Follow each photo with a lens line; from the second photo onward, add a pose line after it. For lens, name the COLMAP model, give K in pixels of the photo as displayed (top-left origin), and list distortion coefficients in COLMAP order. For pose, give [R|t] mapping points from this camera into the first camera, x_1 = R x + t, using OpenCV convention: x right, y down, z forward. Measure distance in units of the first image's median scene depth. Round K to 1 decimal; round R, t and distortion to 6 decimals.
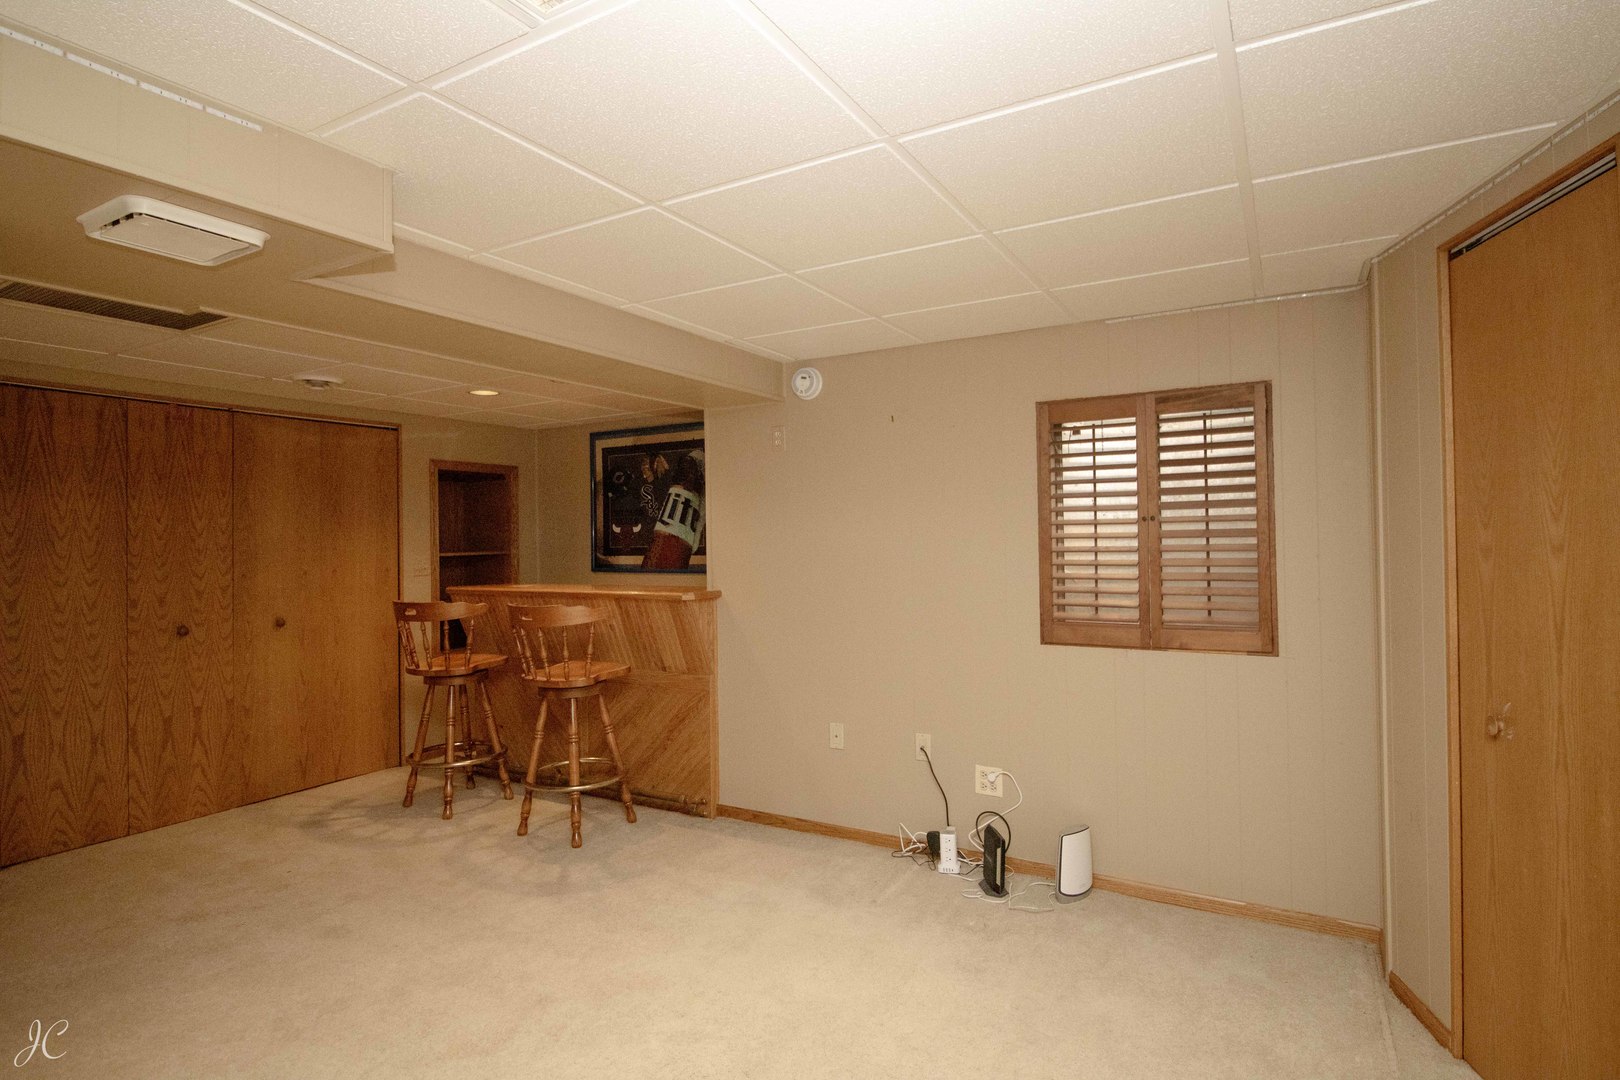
lens RADIAL K [[882.7, 0, 777.4], [0, 882.7, 523.0], [0, 0, 1]] dist [-0.001040, 0.000560]
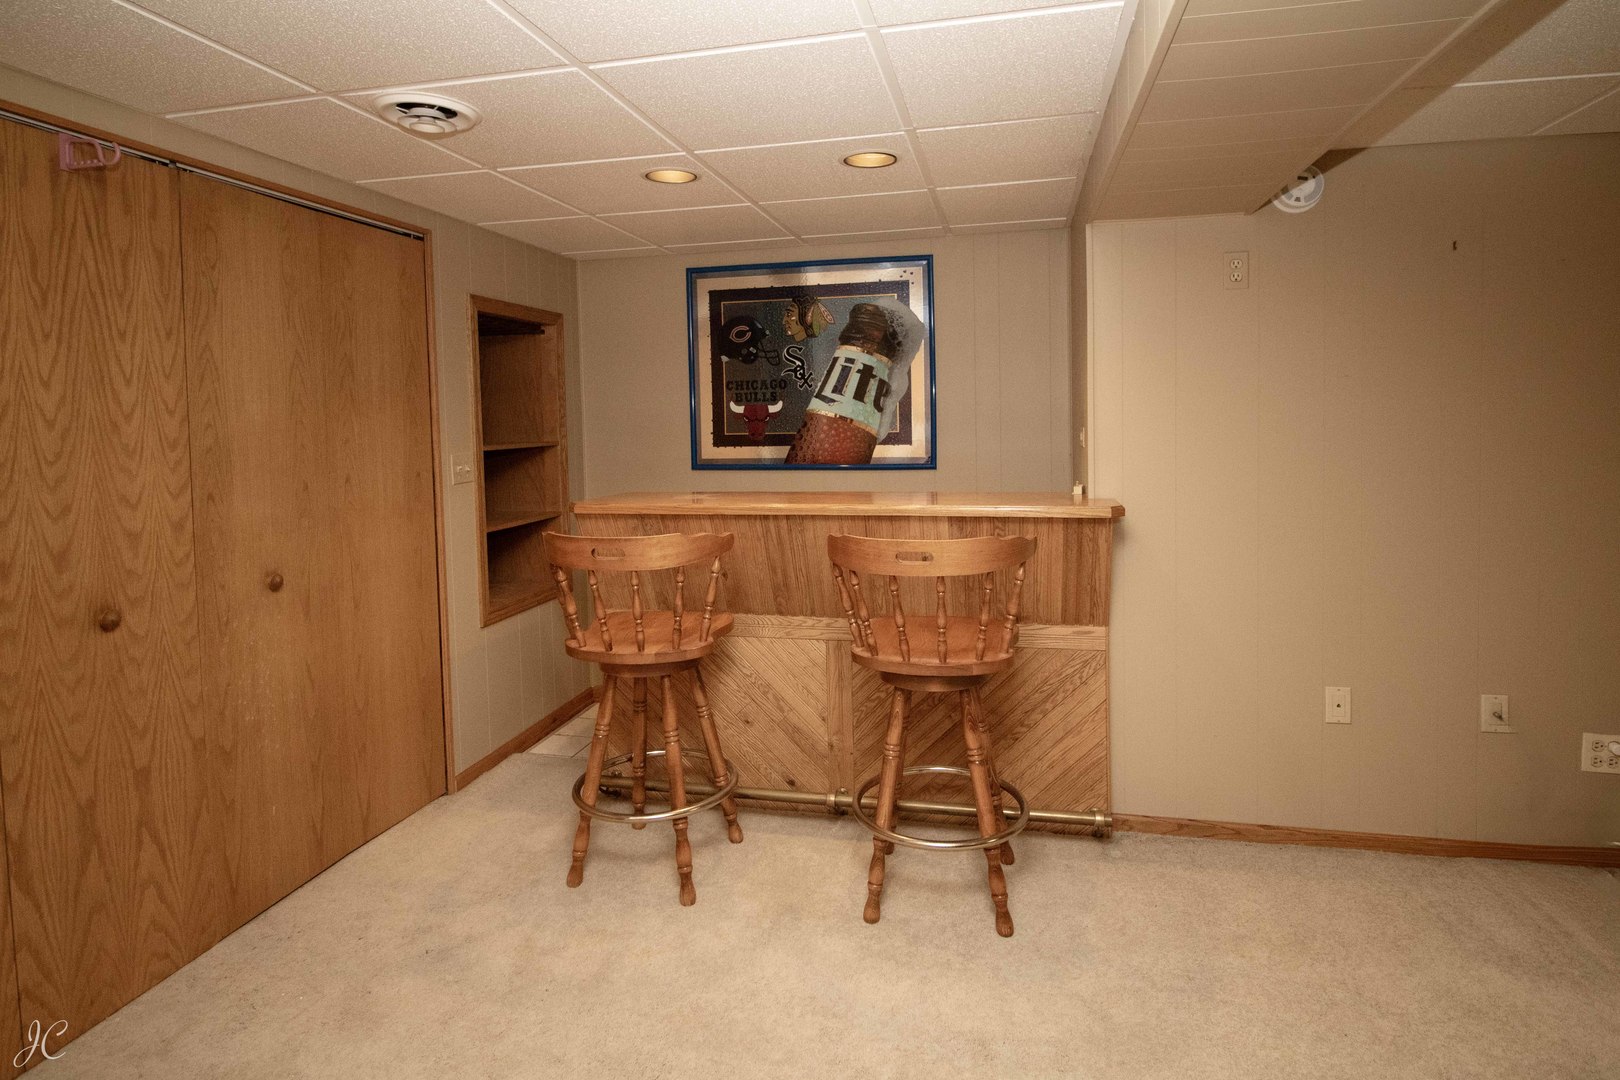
lens RADIAL K [[882.7, 0, 833.4], [0, 882.7, 465.2], [0, 0, 1]] dist [-0.001040, 0.000560]
pose [[0.943041, -0.020539, 0.332041, -0.441739], [-0.001249, 0.997867, 0.065273, 0.007763], [-0.332673, -0.061970, 0.941004, 0.408837]]
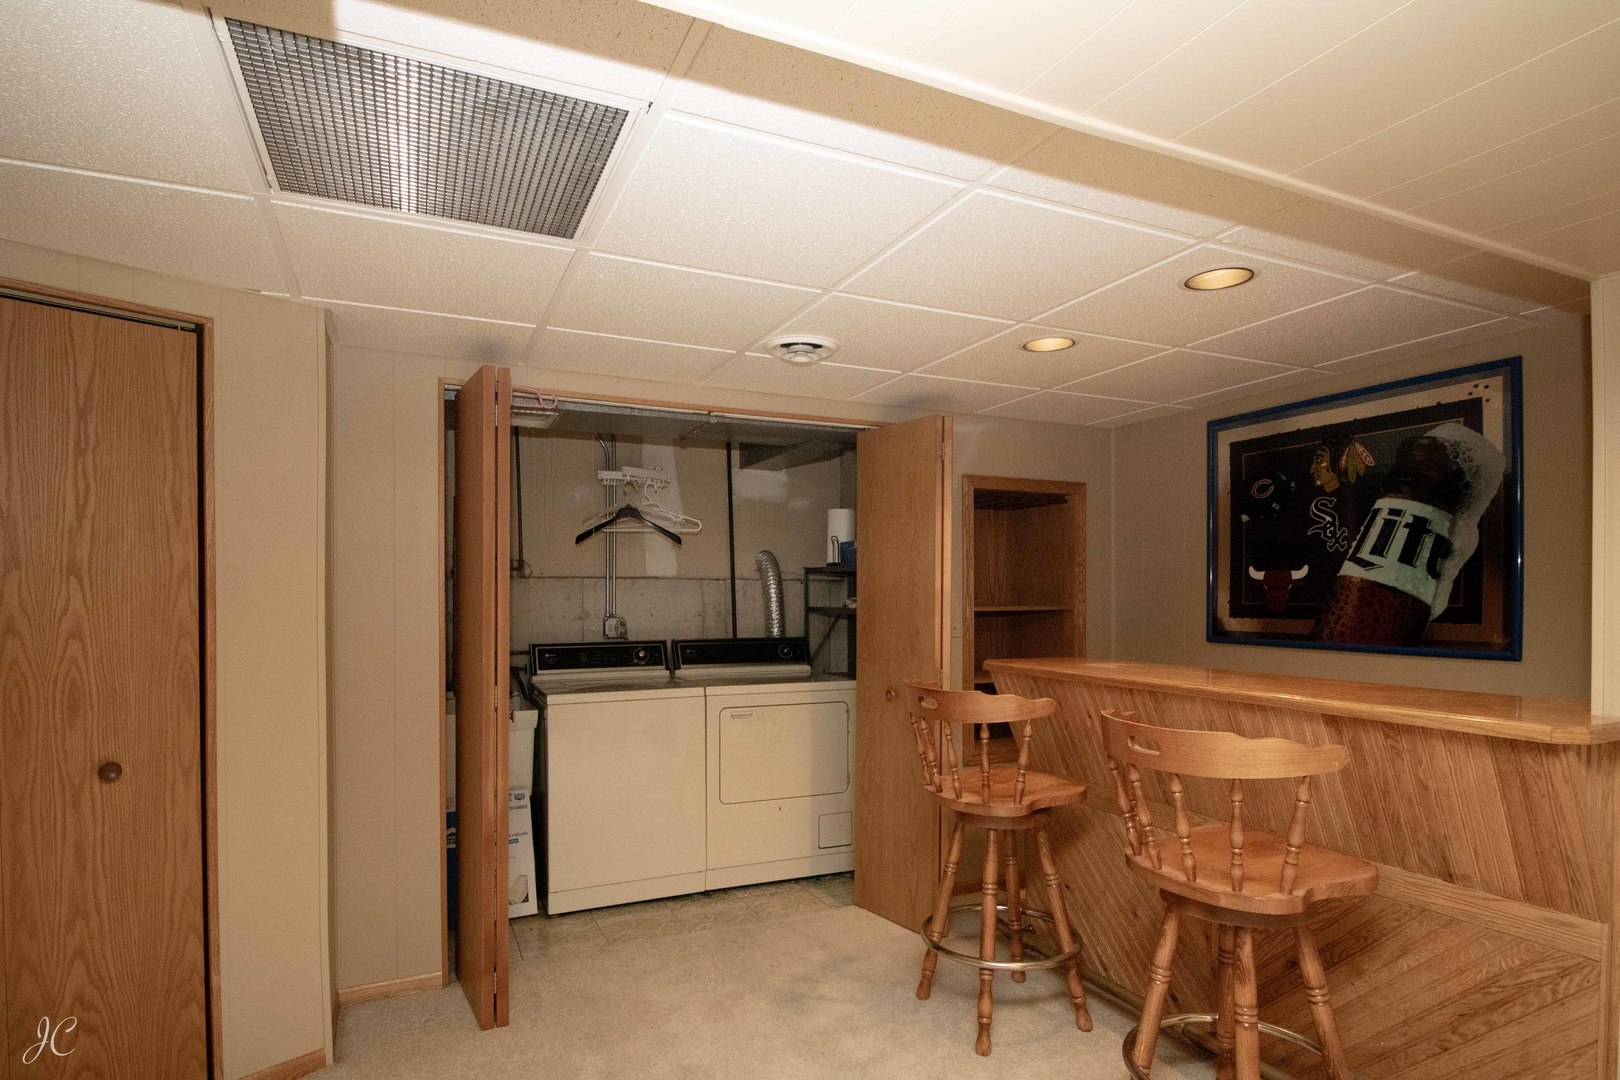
lens RADIAL K [[882.7, 0, 761.7], [0, 882.7, 601.1], [0, 0, 1]] dist [-0.001040, 0.000560]
pose [[0.824089, 0.019746, -0.566117, -0.153937], [-0.002735, 0.999519, 0.030882, 0.009588], [0.566454, -0.023901, 0.823747, 0.400722]]
